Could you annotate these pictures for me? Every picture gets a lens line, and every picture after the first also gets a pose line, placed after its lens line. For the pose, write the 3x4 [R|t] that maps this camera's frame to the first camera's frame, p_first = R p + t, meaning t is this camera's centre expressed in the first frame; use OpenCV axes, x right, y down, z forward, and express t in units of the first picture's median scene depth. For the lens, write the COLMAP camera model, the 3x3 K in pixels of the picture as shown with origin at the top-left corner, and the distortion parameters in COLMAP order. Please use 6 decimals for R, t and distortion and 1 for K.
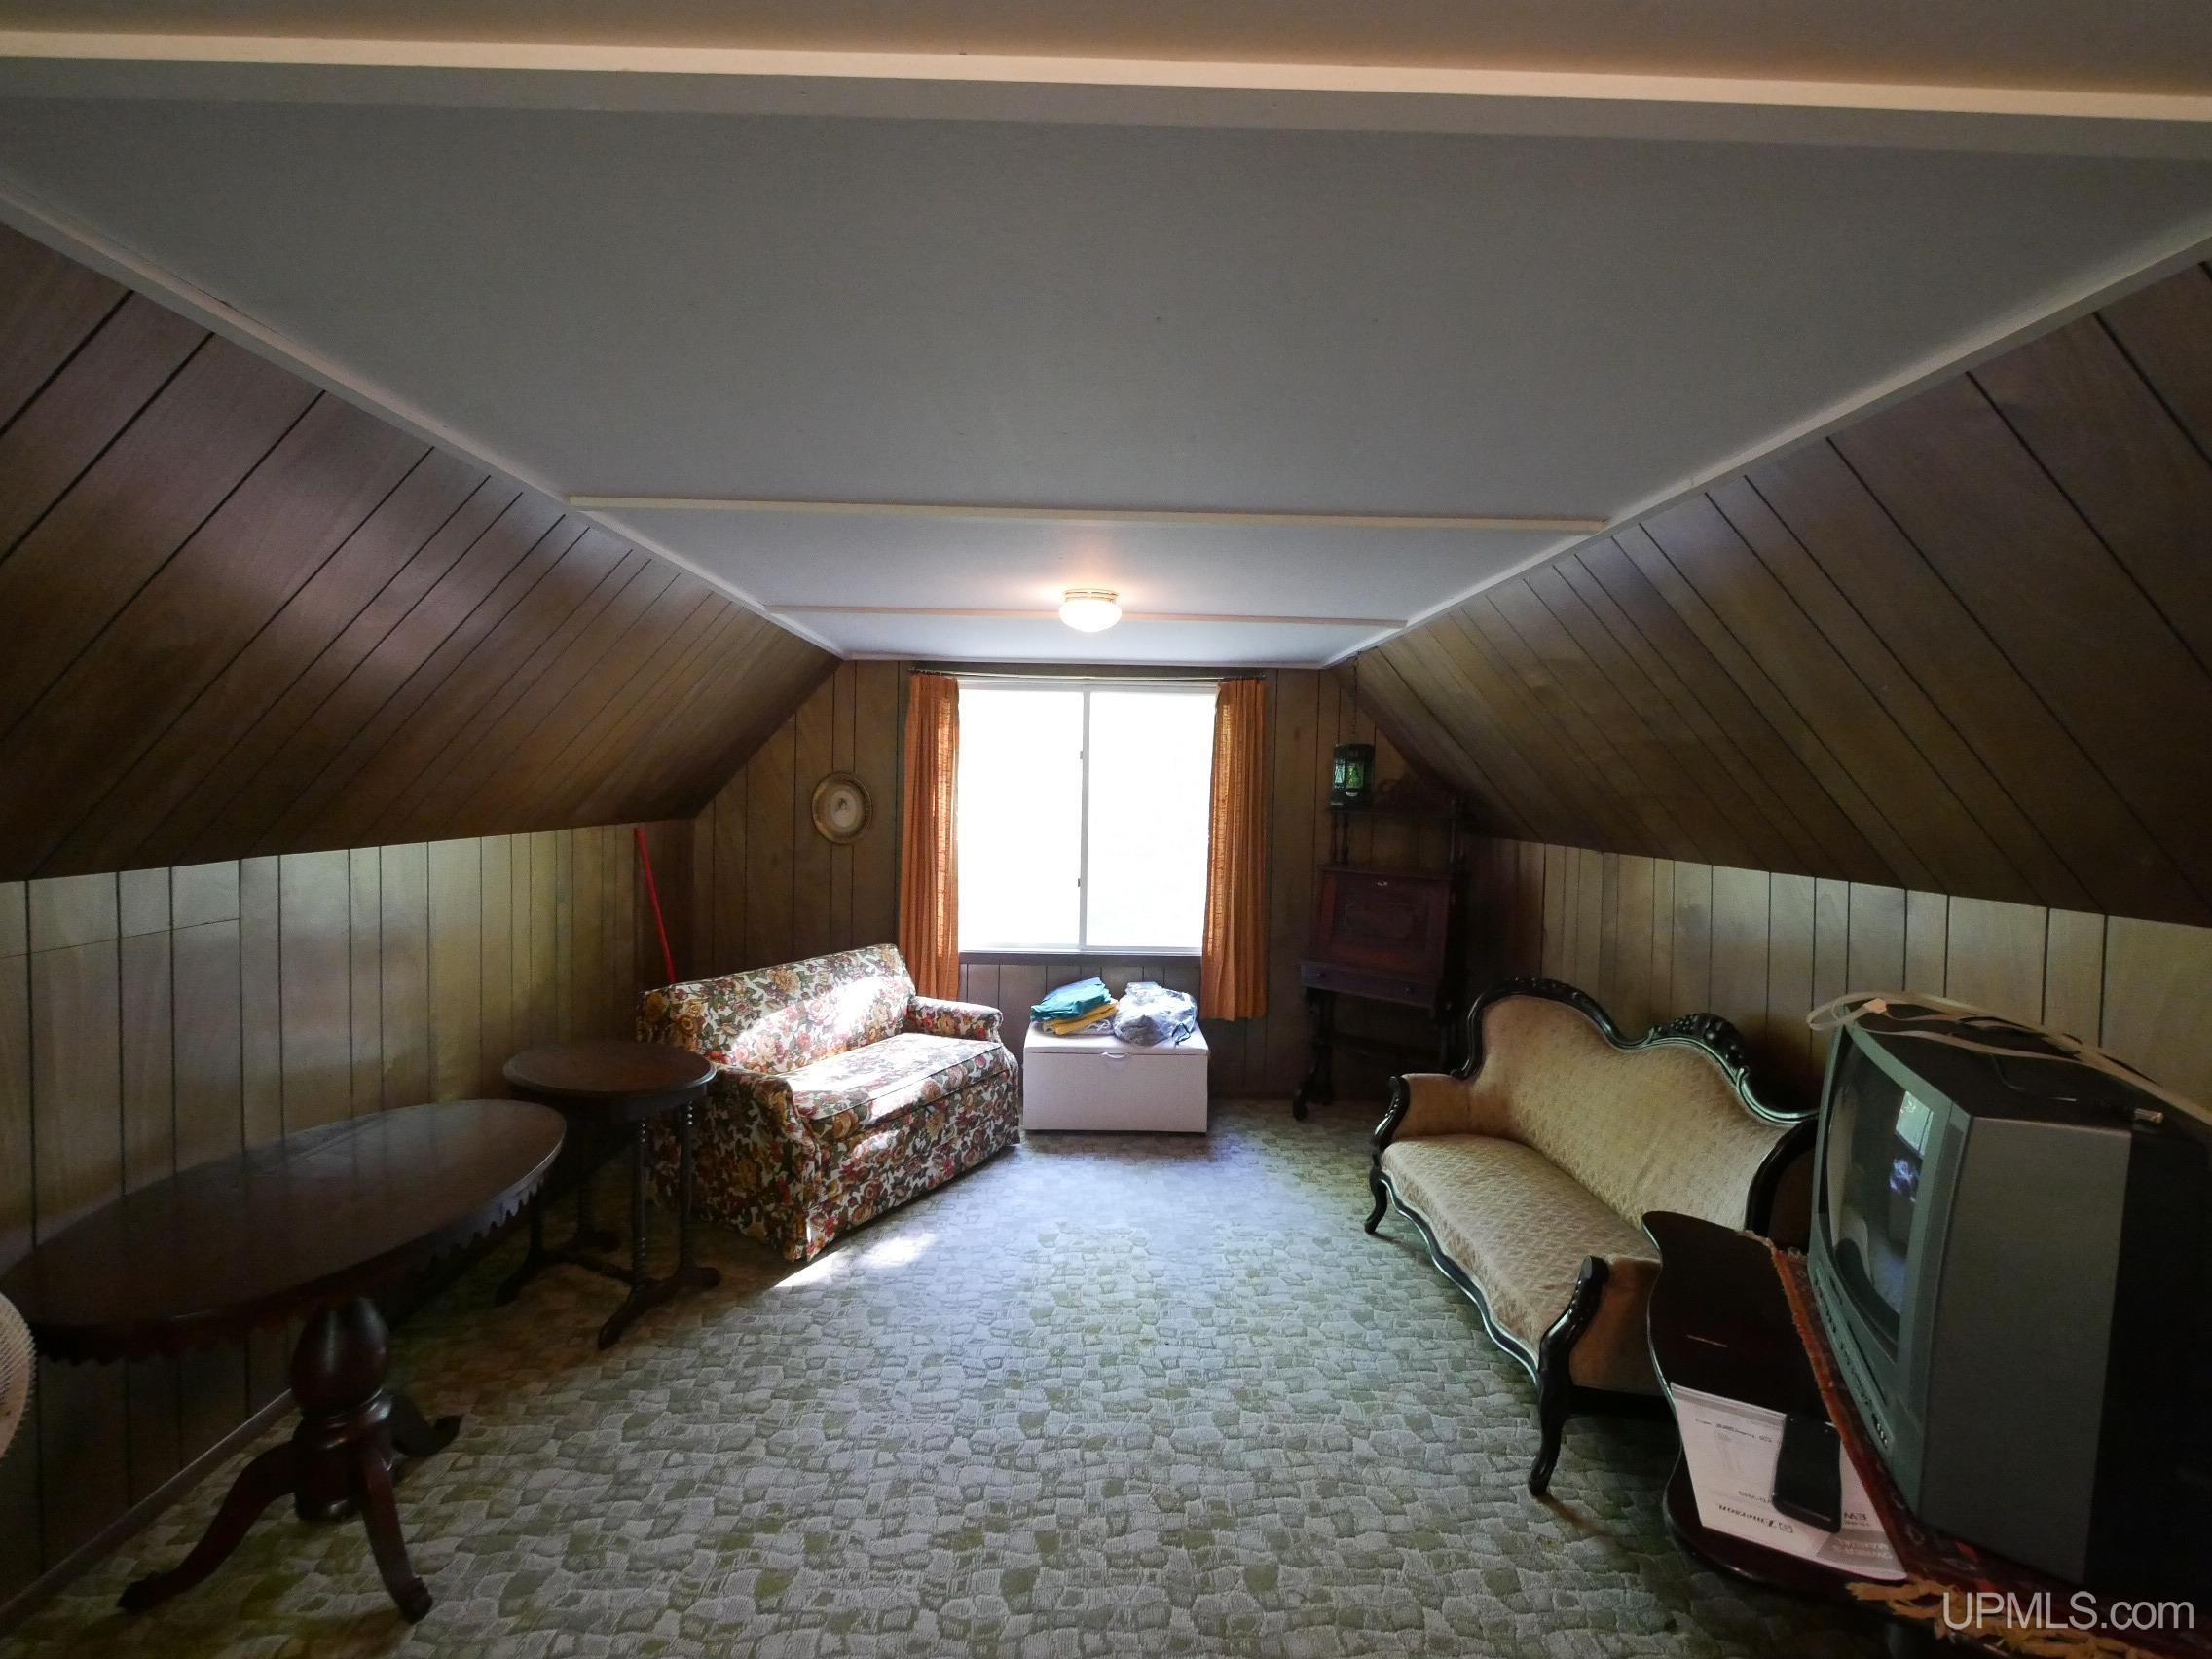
lens RADIAL K [[918.2, 0, 1104.6], [0, 918.2, 824.9], [0, 0, 1]] dist [-0.005215, 0.000459]
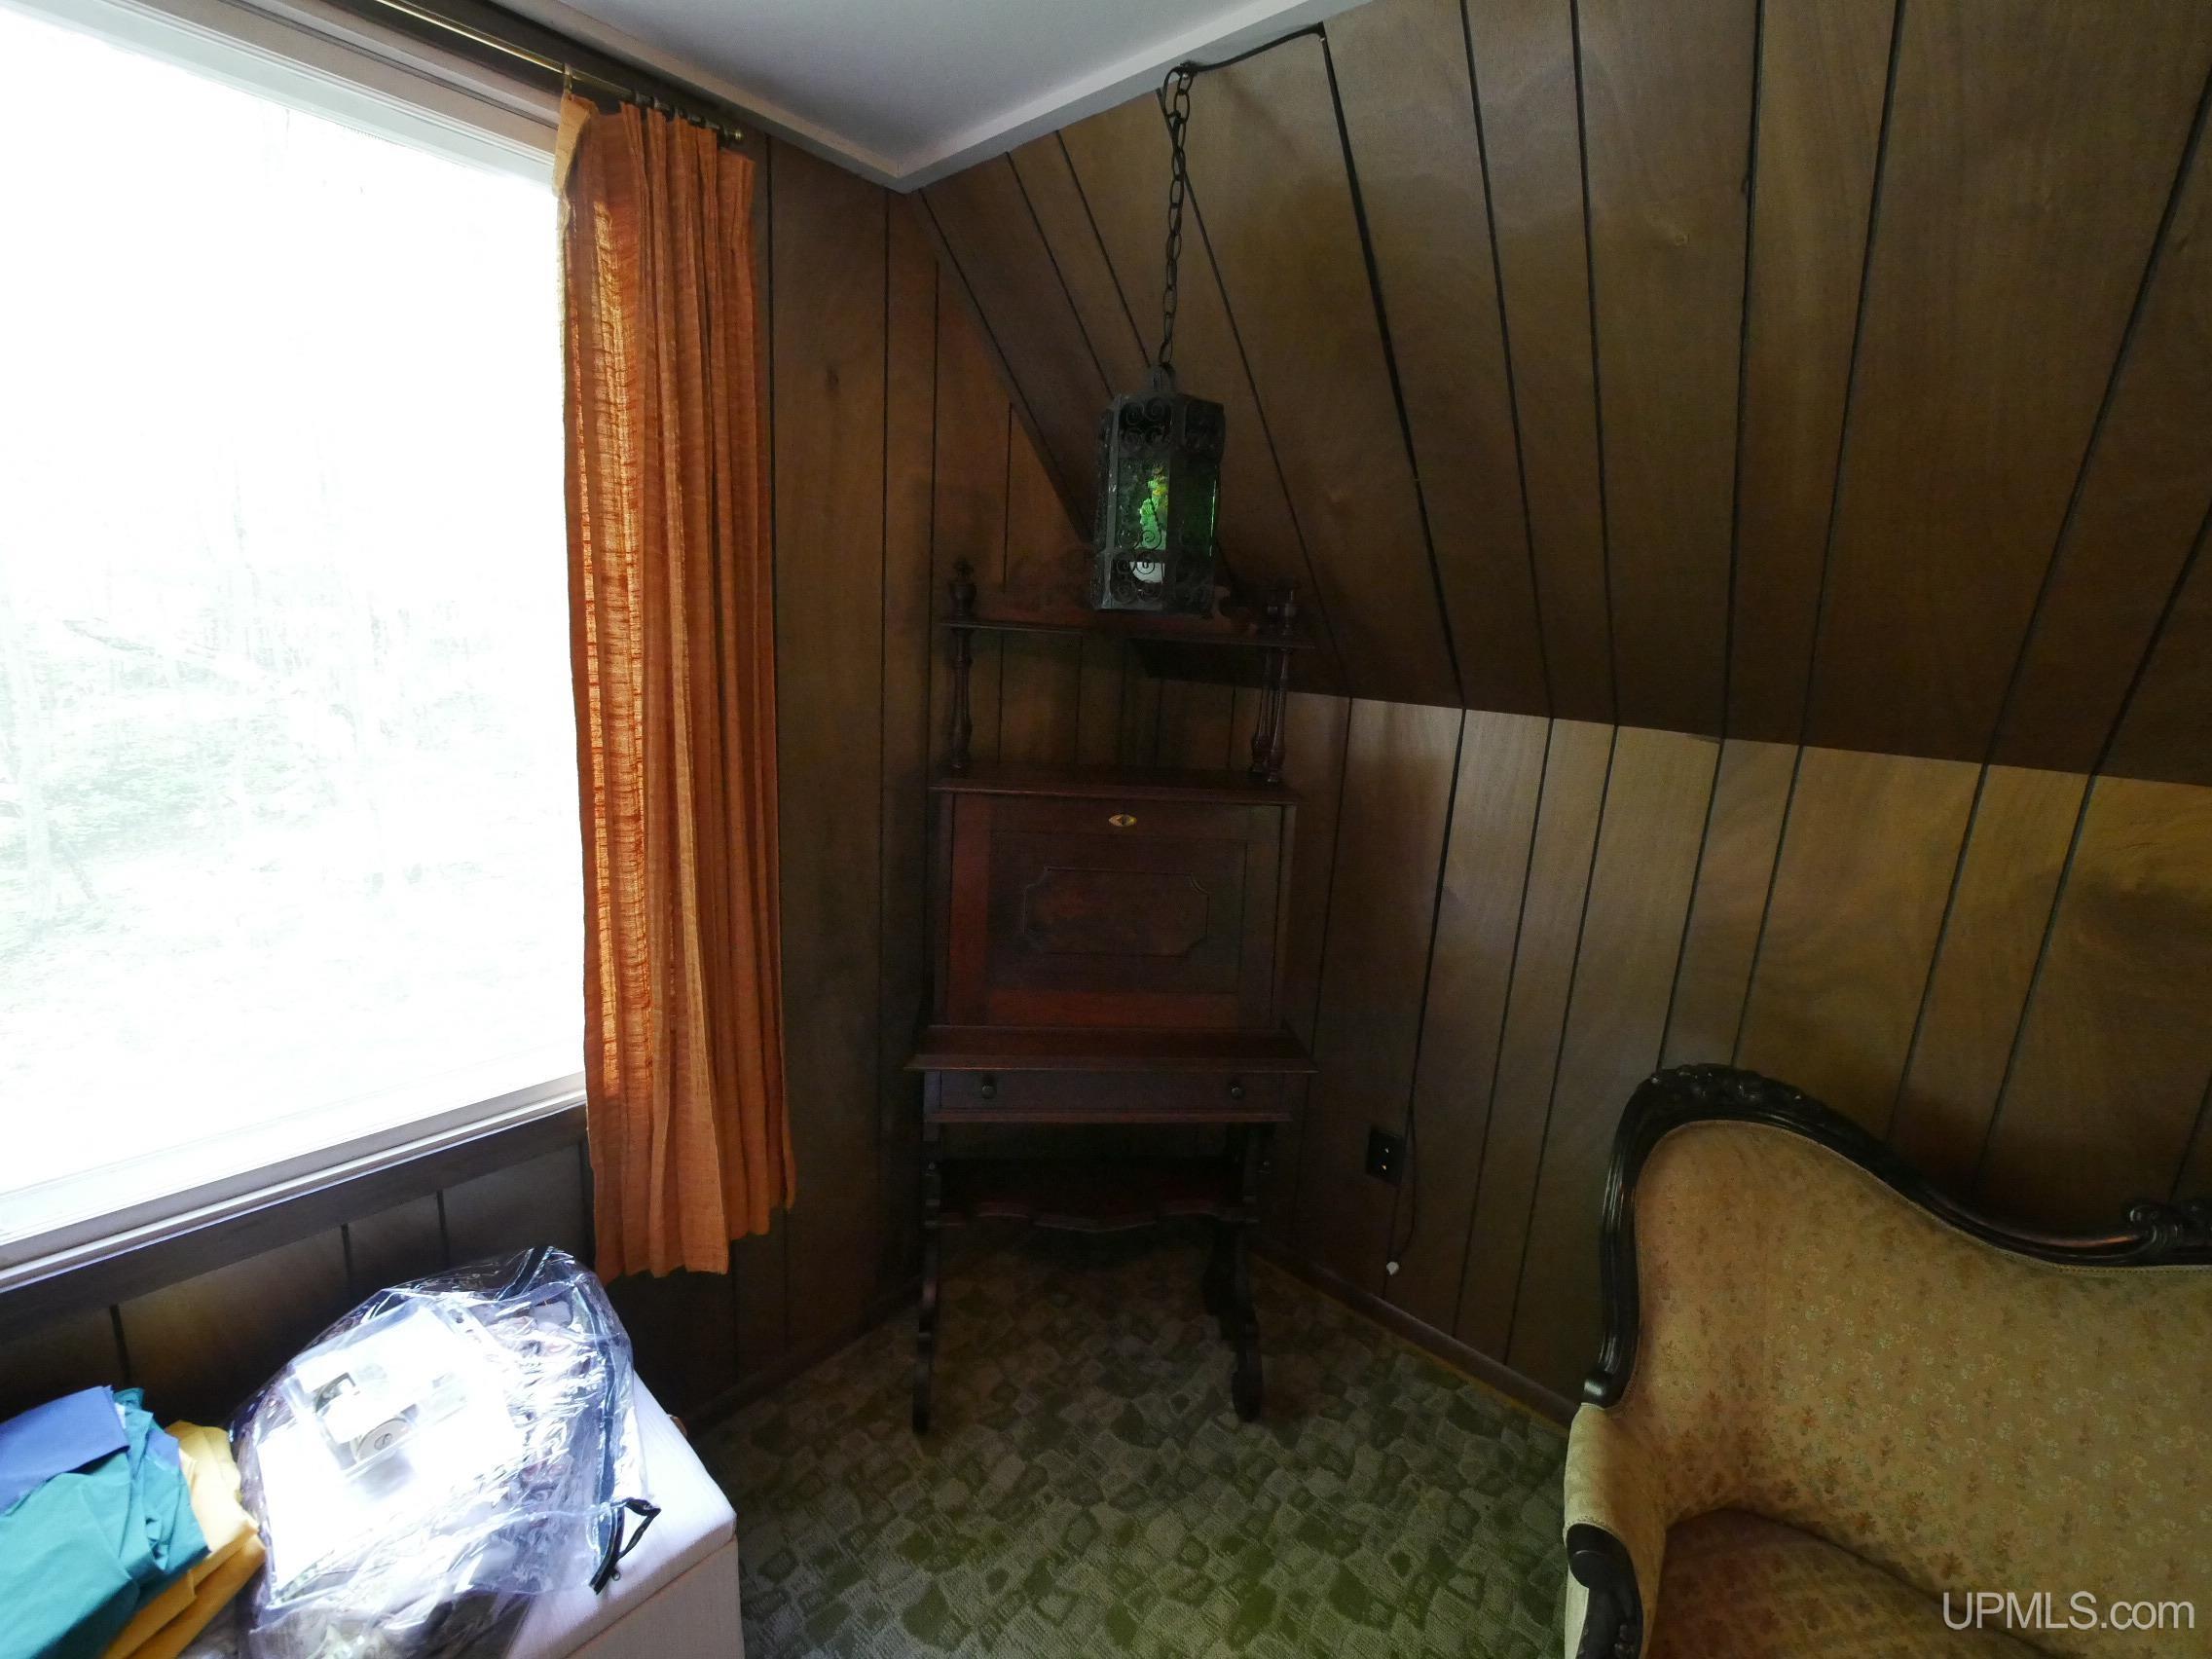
lens RADIAL K [[918.2, 0, 1063.6], [0, 918.2, 785.2], [0, 0, 1]] dist [-0.005215, 0.000459]
pose [[0.691408, -0.134532, 0.709828, 0.014219], [-0.003527, 0.981869, 0.189528, -0.018024], [-0.722456, -0.133545, 0.678398, 0.704054]]
